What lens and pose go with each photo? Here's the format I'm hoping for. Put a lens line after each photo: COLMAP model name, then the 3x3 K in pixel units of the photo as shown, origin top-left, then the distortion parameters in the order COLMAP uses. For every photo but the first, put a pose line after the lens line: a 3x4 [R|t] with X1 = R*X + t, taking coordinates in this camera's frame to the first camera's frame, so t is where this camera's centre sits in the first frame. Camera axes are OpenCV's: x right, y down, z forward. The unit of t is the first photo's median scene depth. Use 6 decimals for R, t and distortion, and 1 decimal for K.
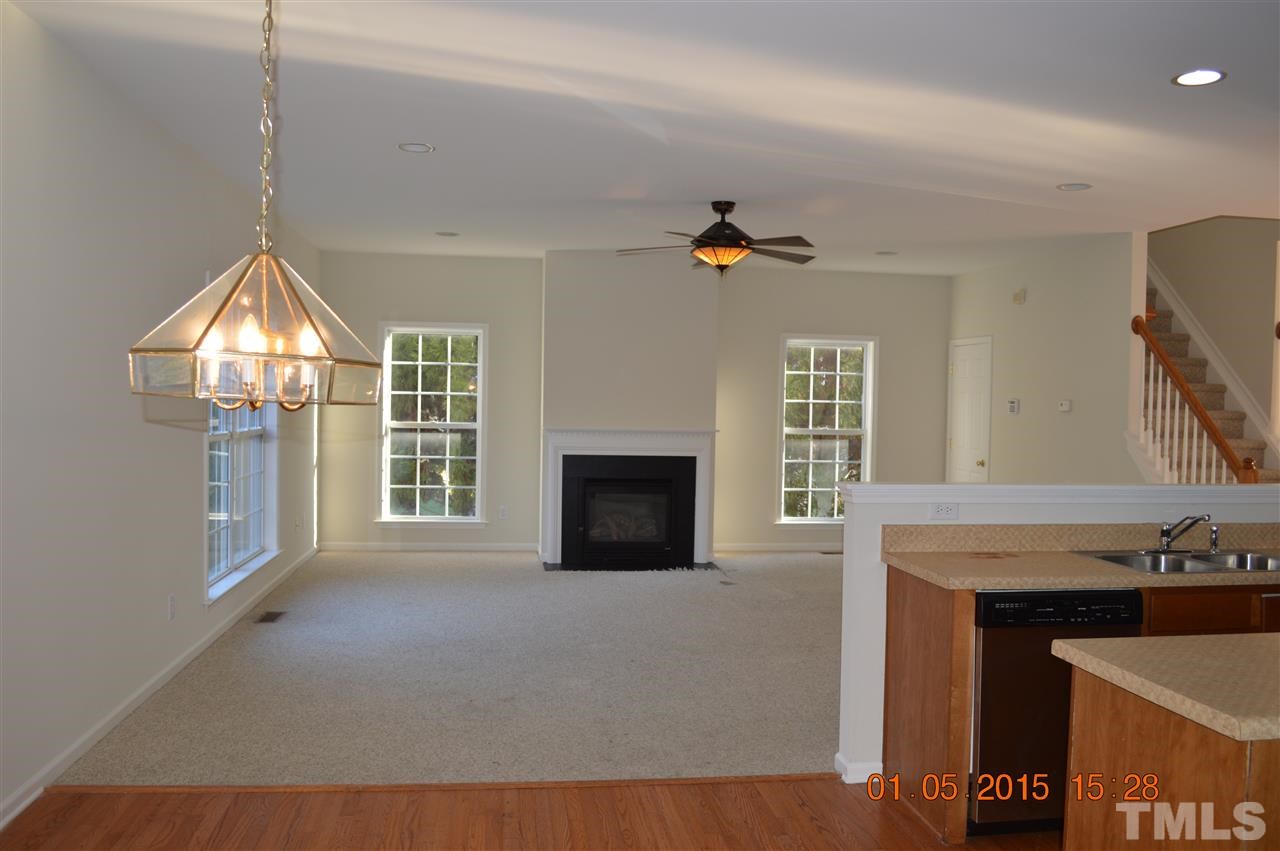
lens RADIAL K [[1026.4, 0, 640.8], [0, 1026.4, 435.6], [0, 0, 1]] dist [-0.083241, 0.008468]
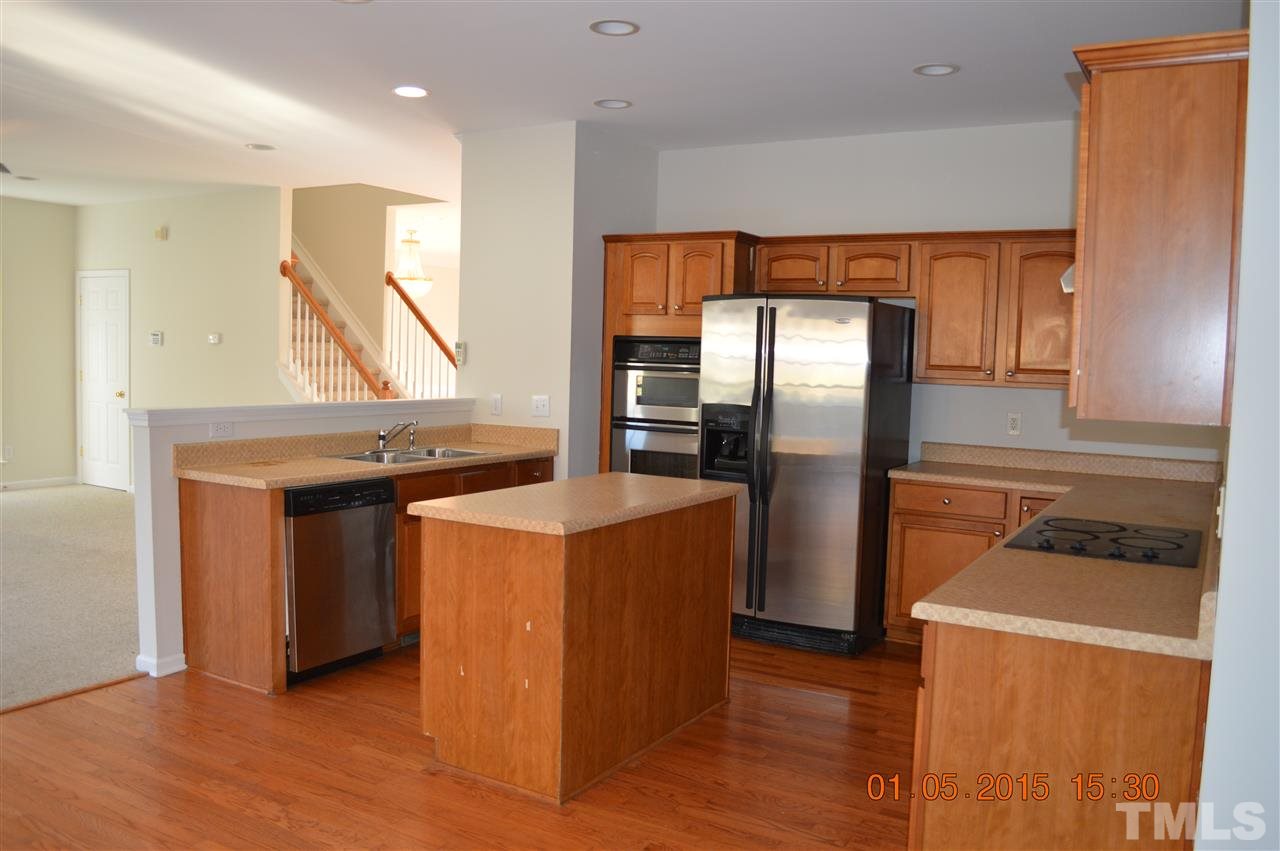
lens RADIAL K [[1026.4, 0, 644.8], [0, 1026.4, 431.1], [0, 0, 1]] dist [-0.083241, 0.008468]
pose [[0.619948, -0.057623, 0.782524, -0.179855], [0.009153, 0.997763, 0.066221, 0.002692], [-0.784589, -0.033891, 0.619089, -0.054290]]
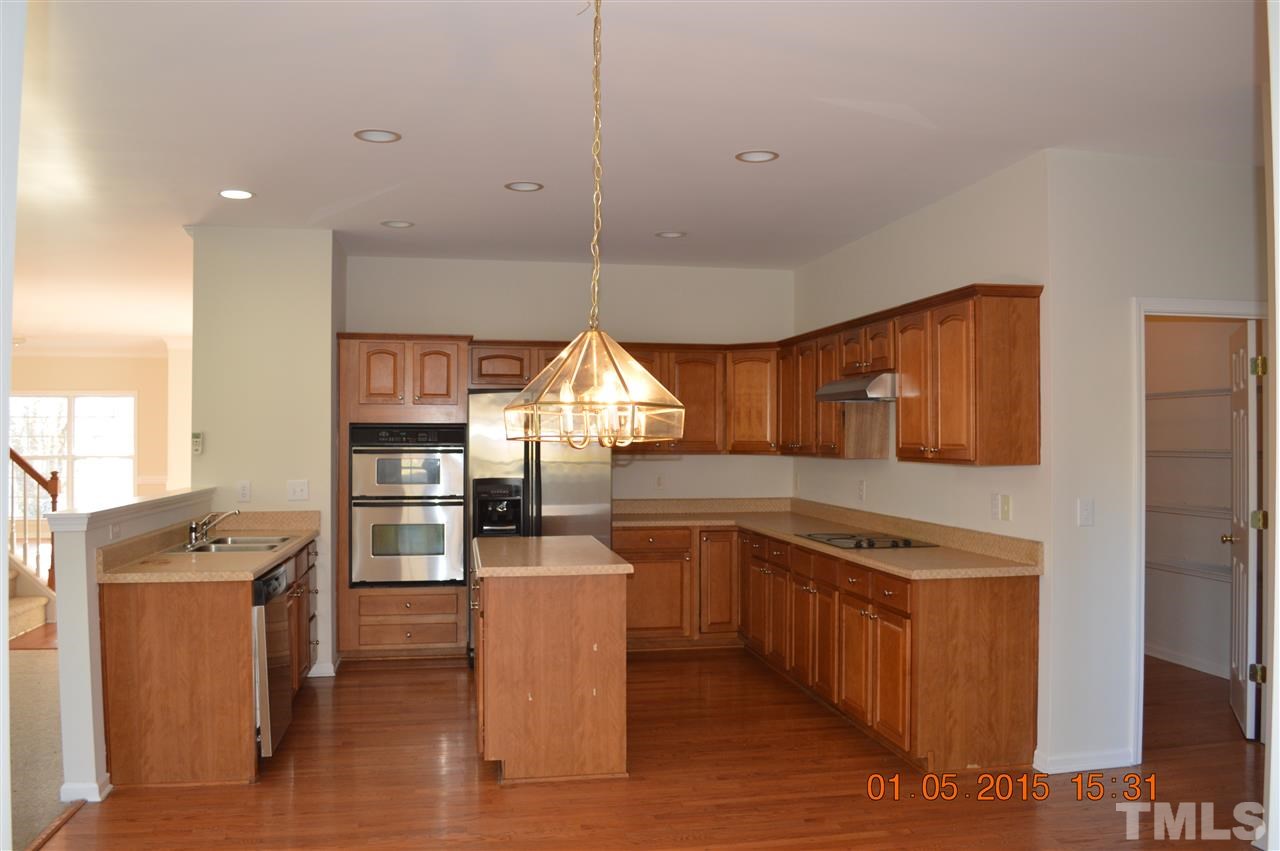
lens RADIAL K [[1026.4, 0, 646.9], [0, 1026.4, 429.0], [0, 0, 1]] dist [-0.083241, 0.008468]
pose [[-0.053672, -0.007838, 0.998528, -0.480328], [0.032786, 0.999416, 0.009607, -0.015405], [-0.998020, 0.033253, -0.053383, 0.282291]]
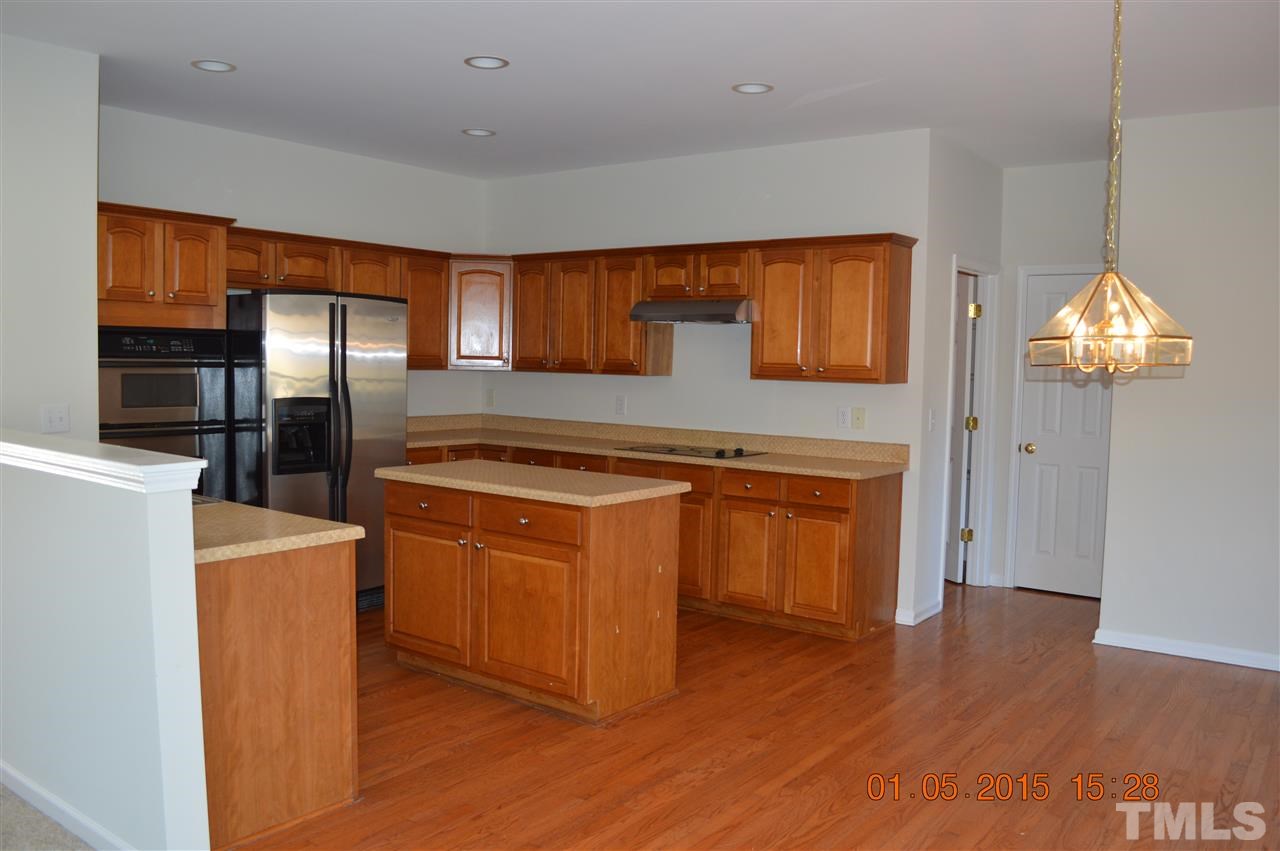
lens RADIAL K [[1026.4, 0, 647.6], [0, 1026.4, 430.5], [0, 0, 1]] dist [-0.083241, 0.008468]
pose [[-0.712421, -0.080260, 0.697148, -0.267770], [-0.008344, 0.994337, 0.105947, -0.025025], [-0.701703, 0.069662, -0.709056, 0.730641]]
